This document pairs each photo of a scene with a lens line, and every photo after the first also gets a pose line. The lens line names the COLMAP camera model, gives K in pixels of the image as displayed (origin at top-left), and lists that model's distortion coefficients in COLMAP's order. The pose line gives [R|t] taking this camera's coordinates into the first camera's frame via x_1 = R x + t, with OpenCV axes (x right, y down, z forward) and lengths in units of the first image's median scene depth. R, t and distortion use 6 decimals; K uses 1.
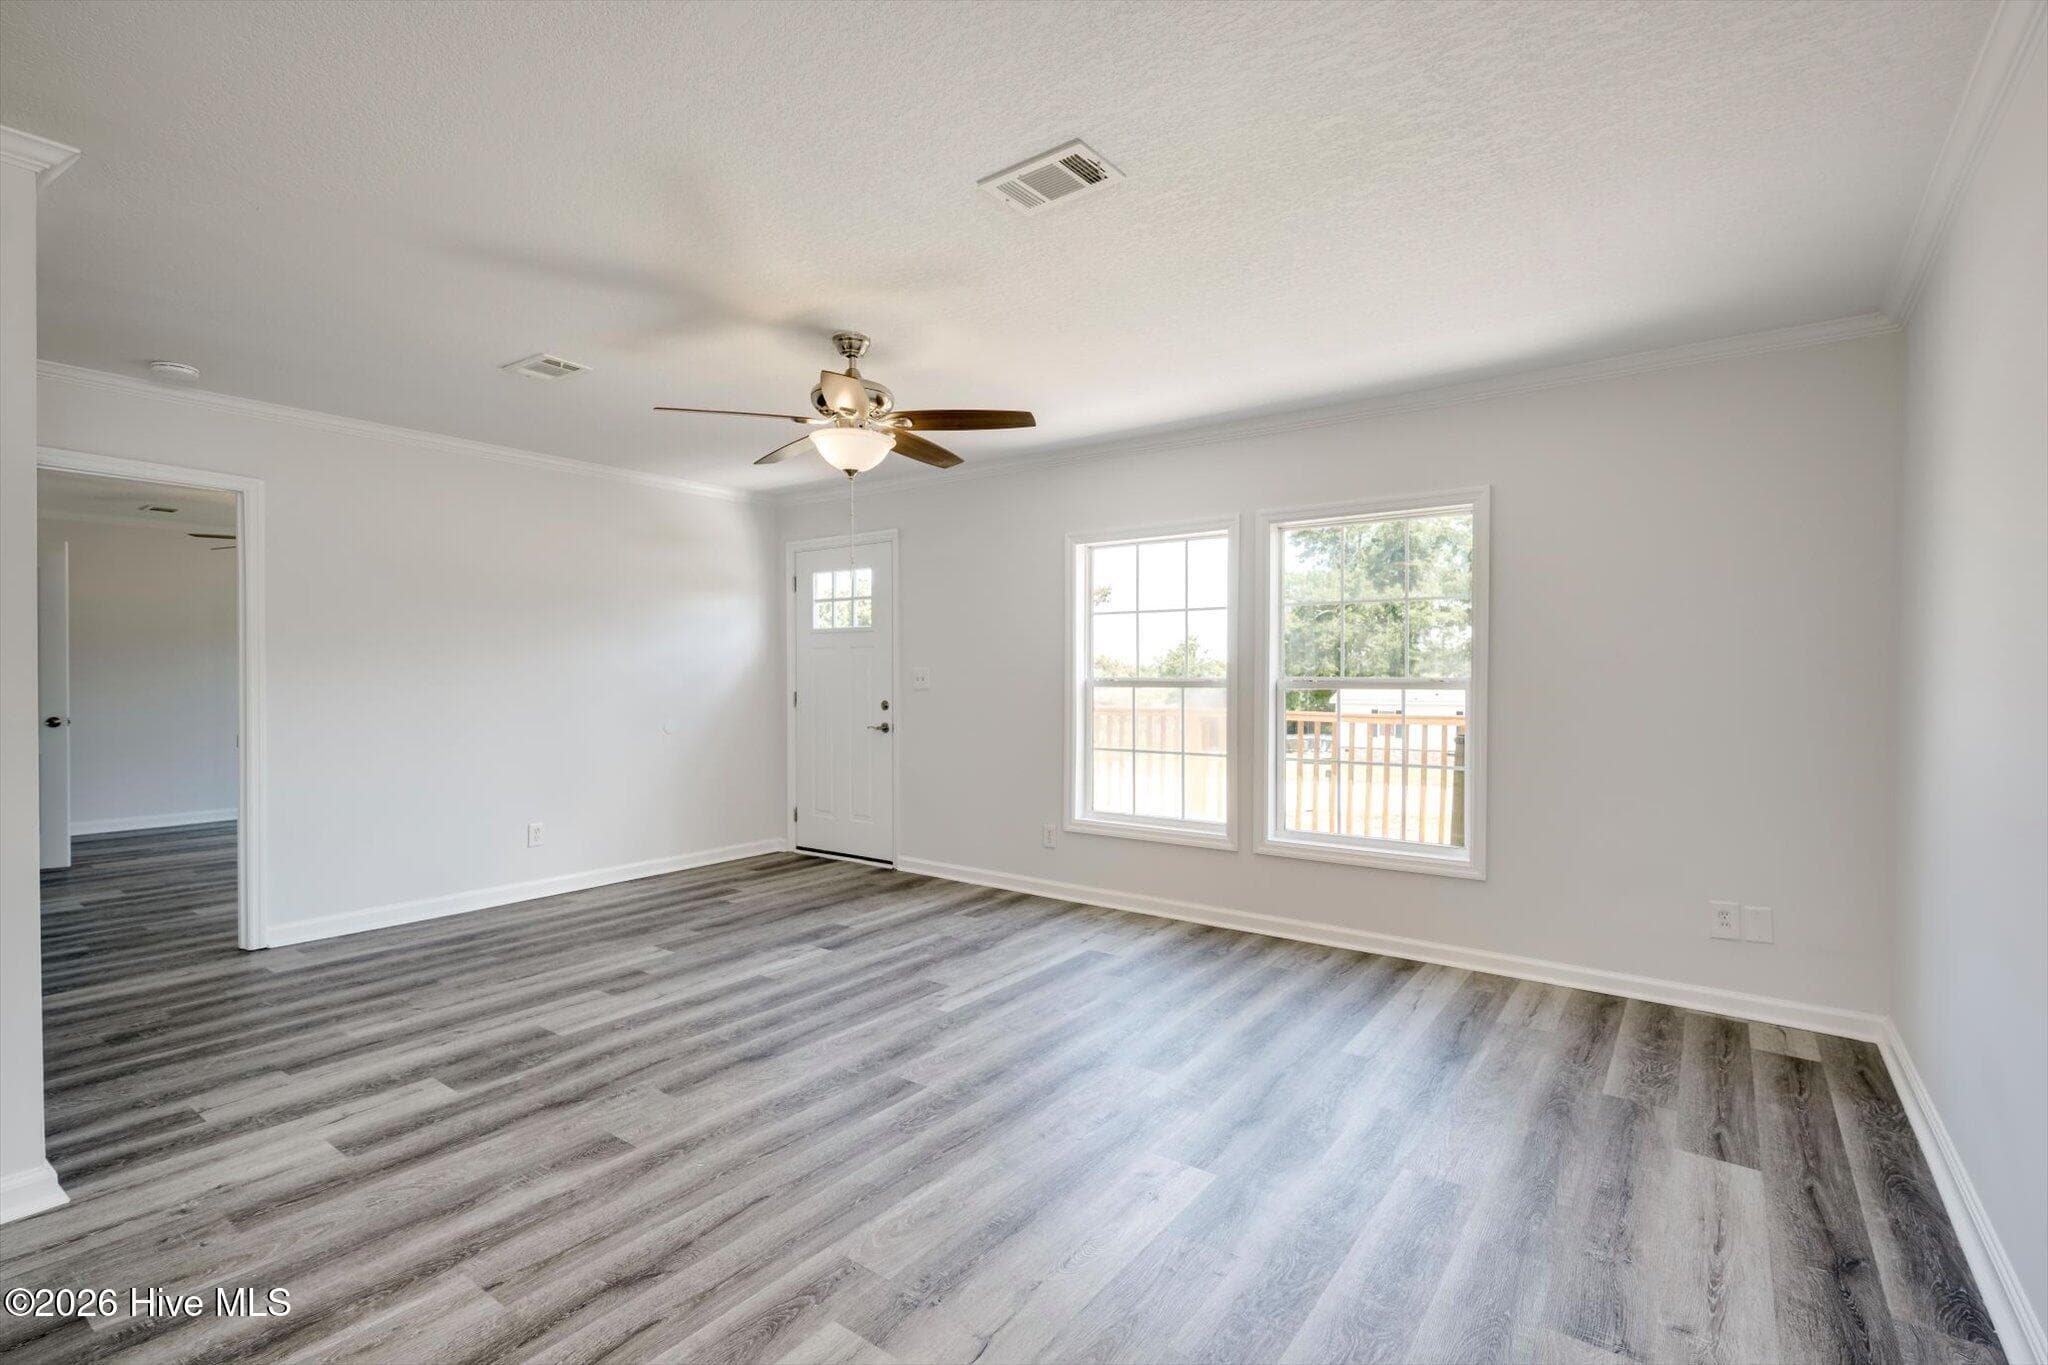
lens RADIAL K [[985.5, 0, 1024.0], [0, 985.5, 682.5], [0, 0, 1]] dist [-0.018212, -0.000118]
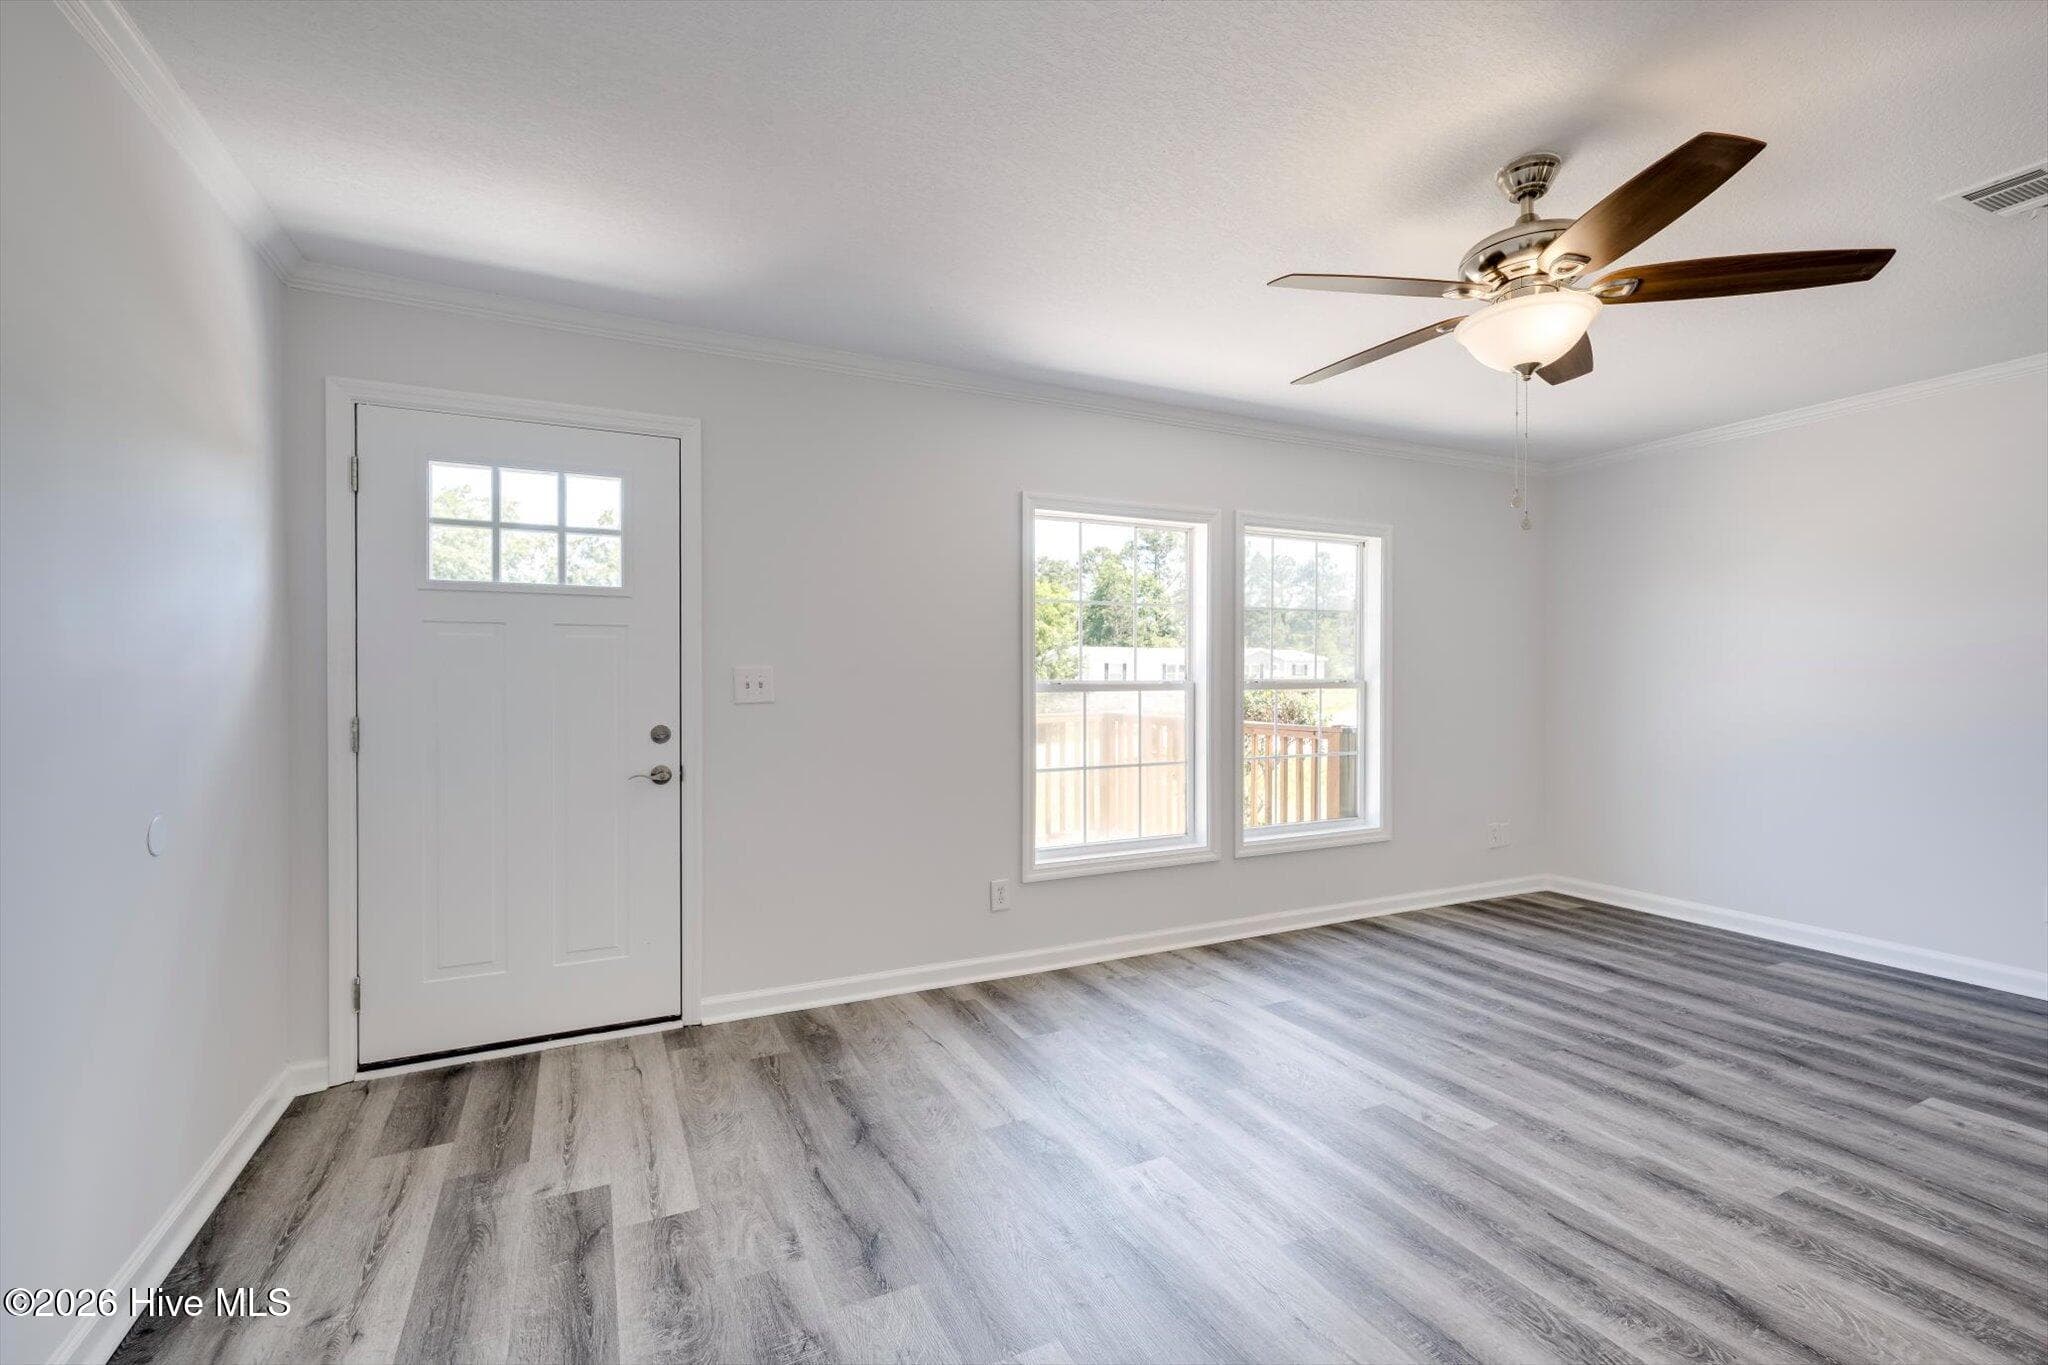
lens RADIAL K [[898.9, 0, 1024.0], [0, 898.9, 682.5], [0, 0, 1]] dist [0.010480, -0.000099]
pose [[0.442338, -0.004929, 0.896835, -0.645963], [0.015954, 0.999870, -0.002373, -0.001758], [-0.896706, 0.015357, 0.442359, 0.772182]]
